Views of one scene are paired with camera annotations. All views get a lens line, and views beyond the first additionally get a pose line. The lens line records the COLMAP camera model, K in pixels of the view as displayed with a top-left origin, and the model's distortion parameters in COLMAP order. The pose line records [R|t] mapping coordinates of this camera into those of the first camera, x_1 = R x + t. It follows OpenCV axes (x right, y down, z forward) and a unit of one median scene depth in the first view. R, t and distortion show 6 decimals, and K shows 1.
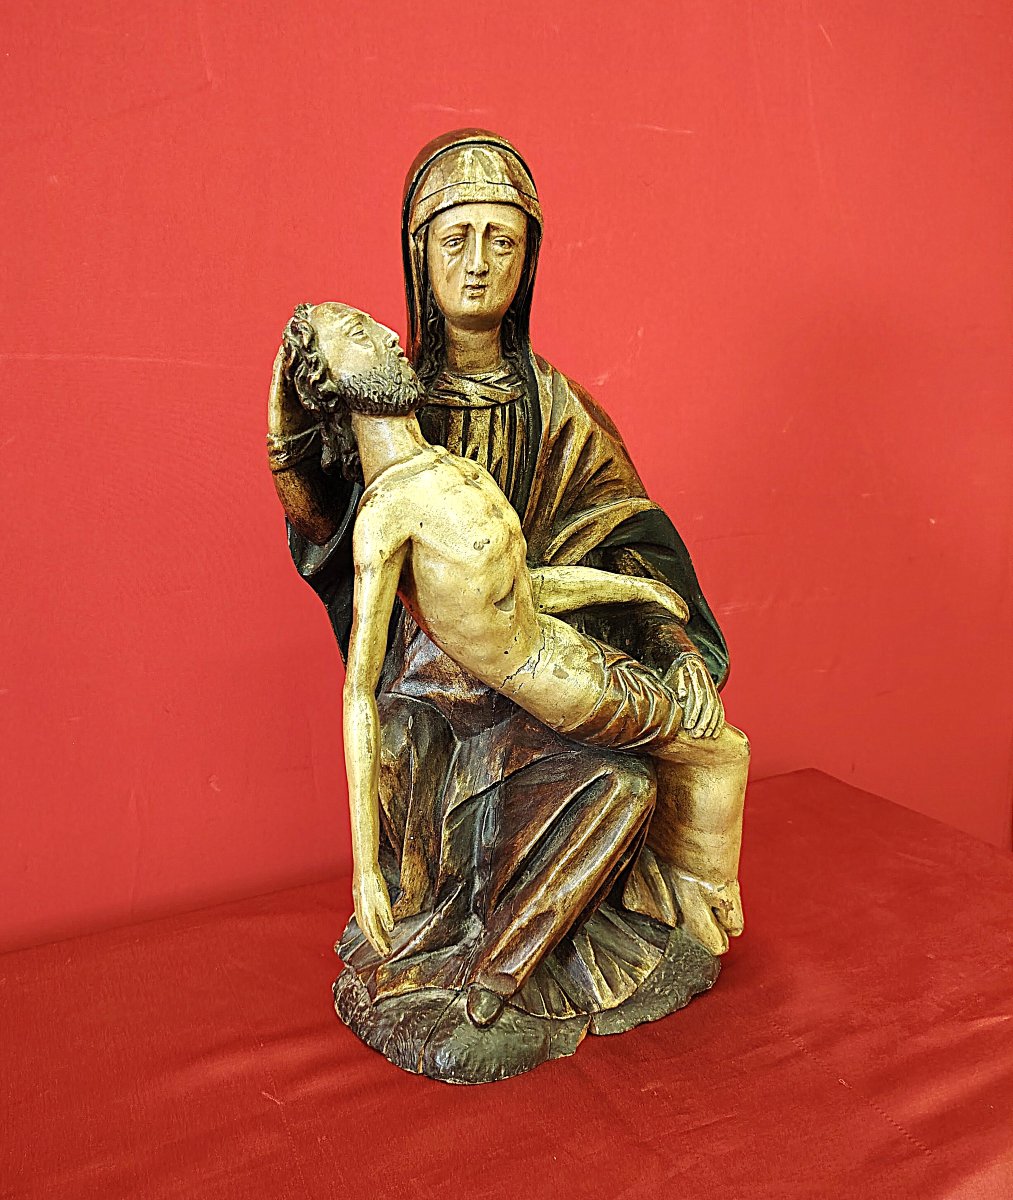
lens RADIAL K [[1122.4, 0, 504.7], [0, 1122.4, 601.3], [0, 0, 1]] dist [-0.073032, 0.000000]
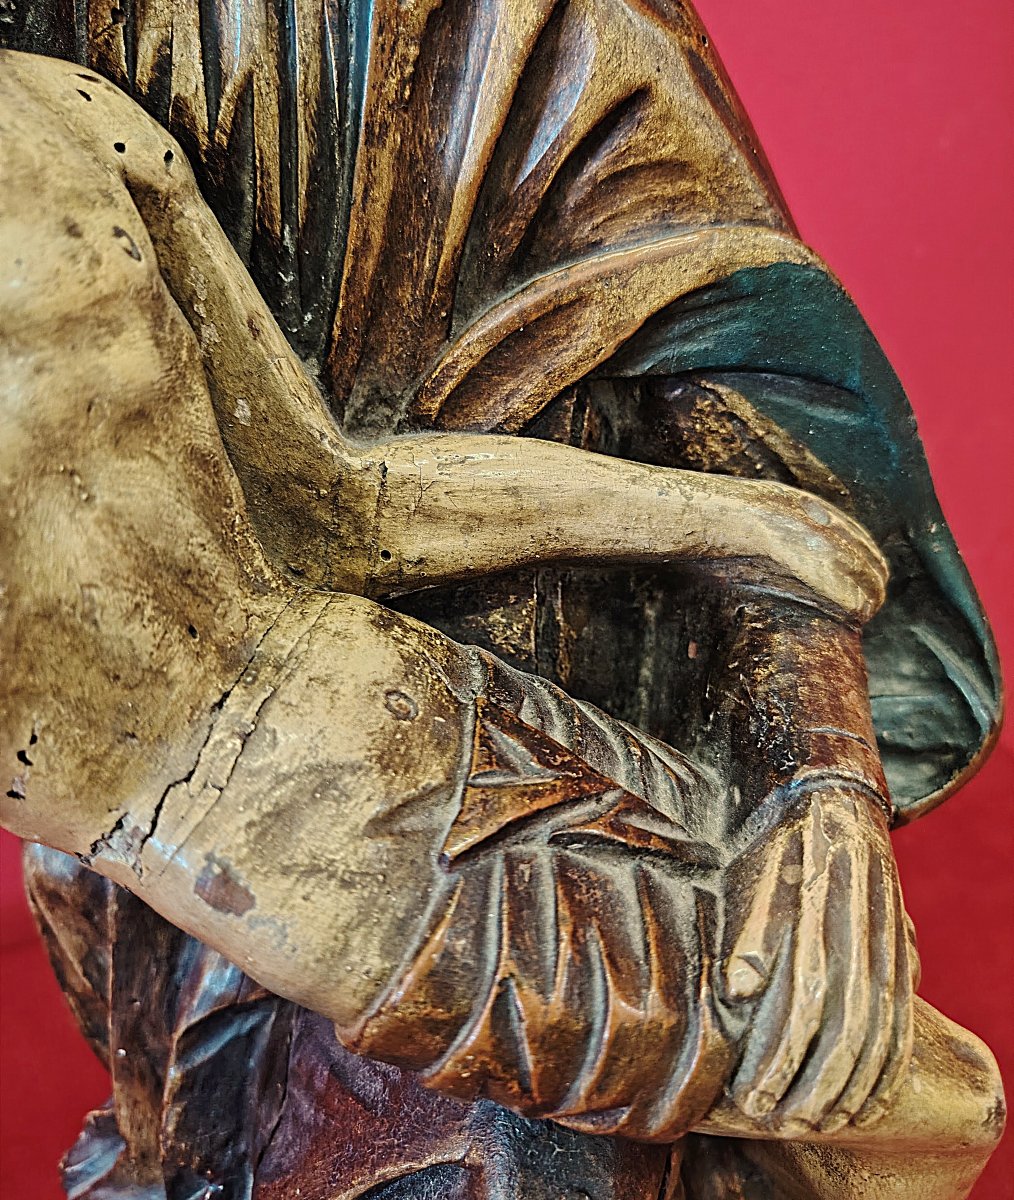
lens RADIAL K [[1122.4, 0, 475.3], [0, 1122.4, 576.3], [0, 0, 1]] dist [-0.073032, 0.000000]
pose [[0.956205, 0.096181, -0.276445, 0.145991], [-0.047851, 0.983130, 0.176537, -0.047580], [0.288760, -0.155578, 0.944676, 0.682782]]
